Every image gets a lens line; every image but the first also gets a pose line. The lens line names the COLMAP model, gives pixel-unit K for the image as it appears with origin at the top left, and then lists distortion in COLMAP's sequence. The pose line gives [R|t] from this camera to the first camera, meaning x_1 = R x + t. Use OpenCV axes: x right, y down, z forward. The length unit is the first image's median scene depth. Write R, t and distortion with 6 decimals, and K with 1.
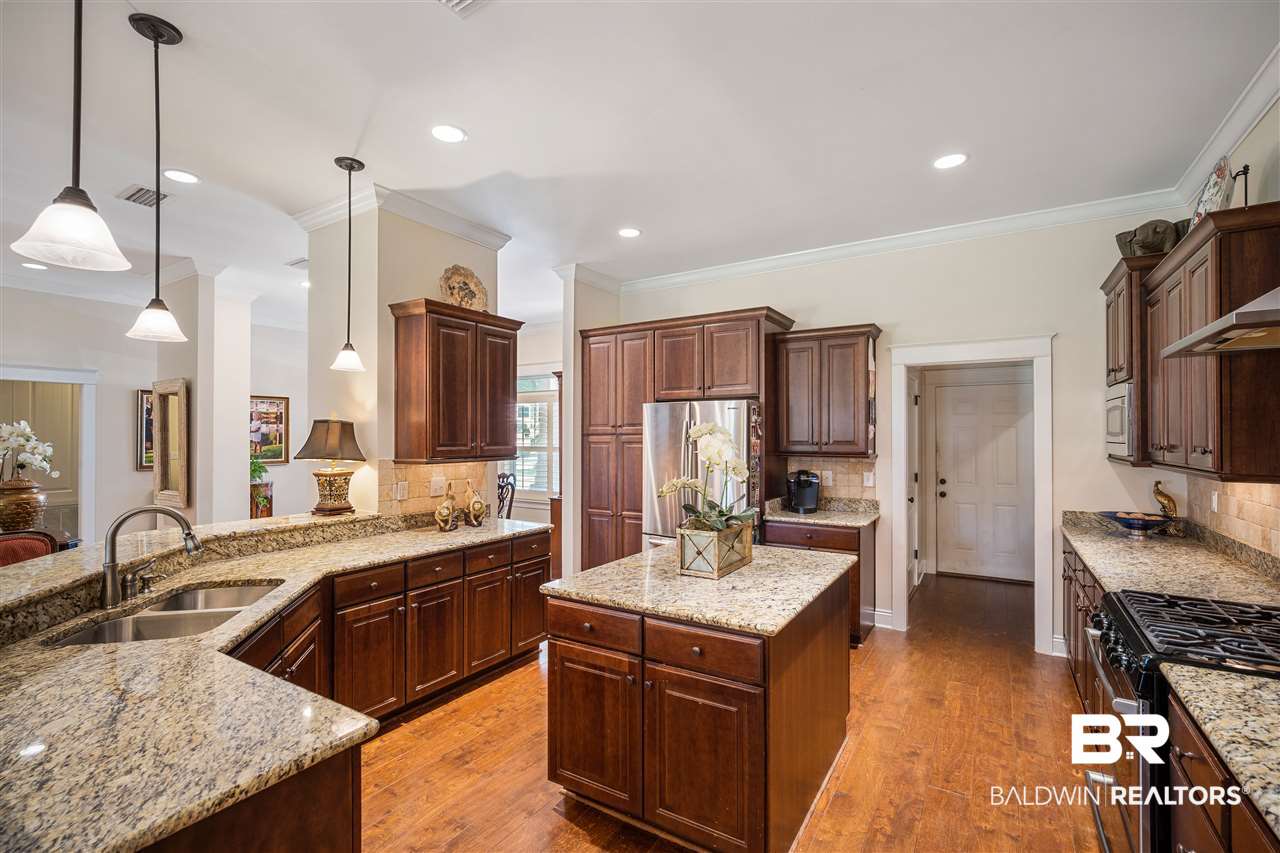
lens RADIAL K [[570.0, 0, 642.6], [0, 570.0, 429.5], [0, 0, 1]] dist [-0.000618, 0.000936]
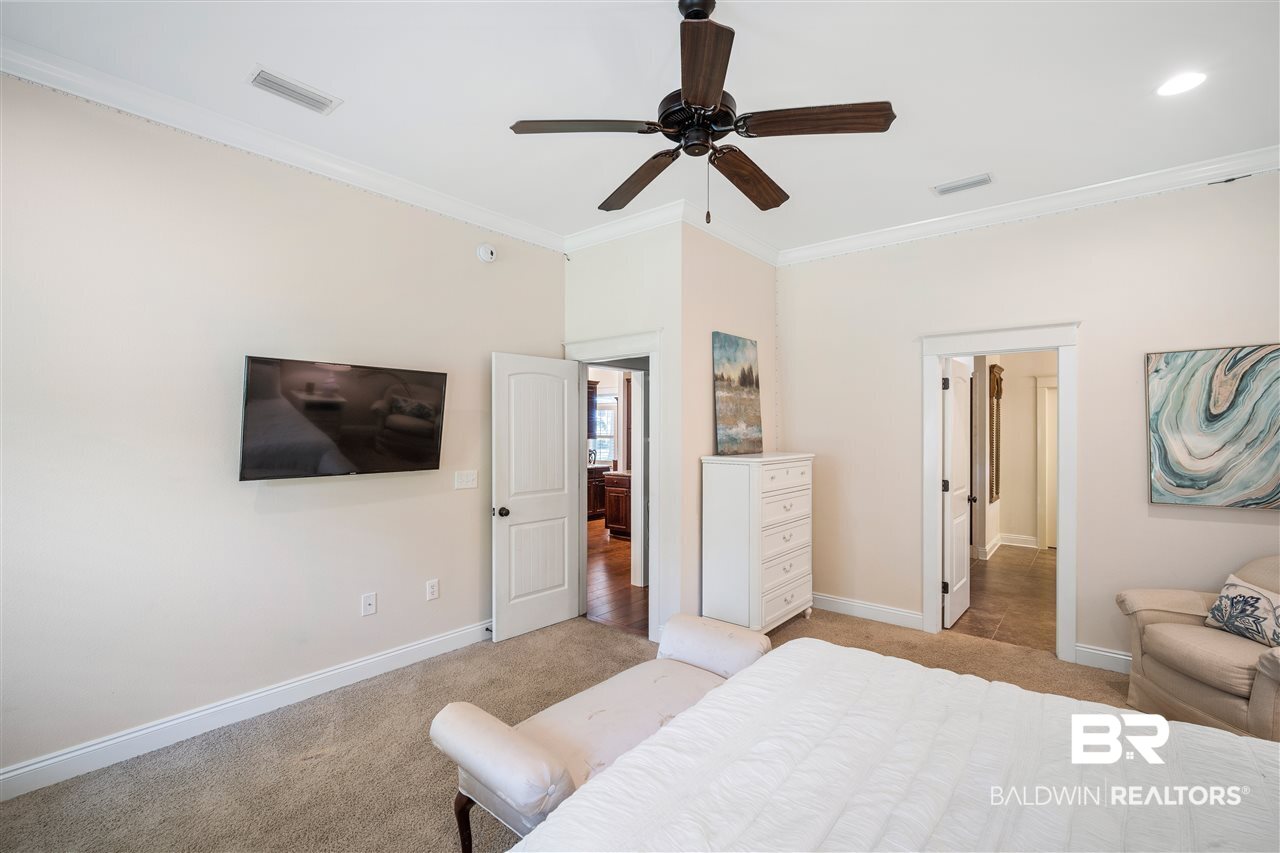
lens RADIAL K [[570.0, 0, 636.8], [0, 570.0, 426.9], [0, 0, 1]] dist [-0.000618, 0.000936]
pose [[0.988645, 0.002330, -0.150249, 0.207263], [-0.001710, 0.999989, 0.004256, 0.001060], [0.150257, -0.003950, 0.988639, -0.910558]]
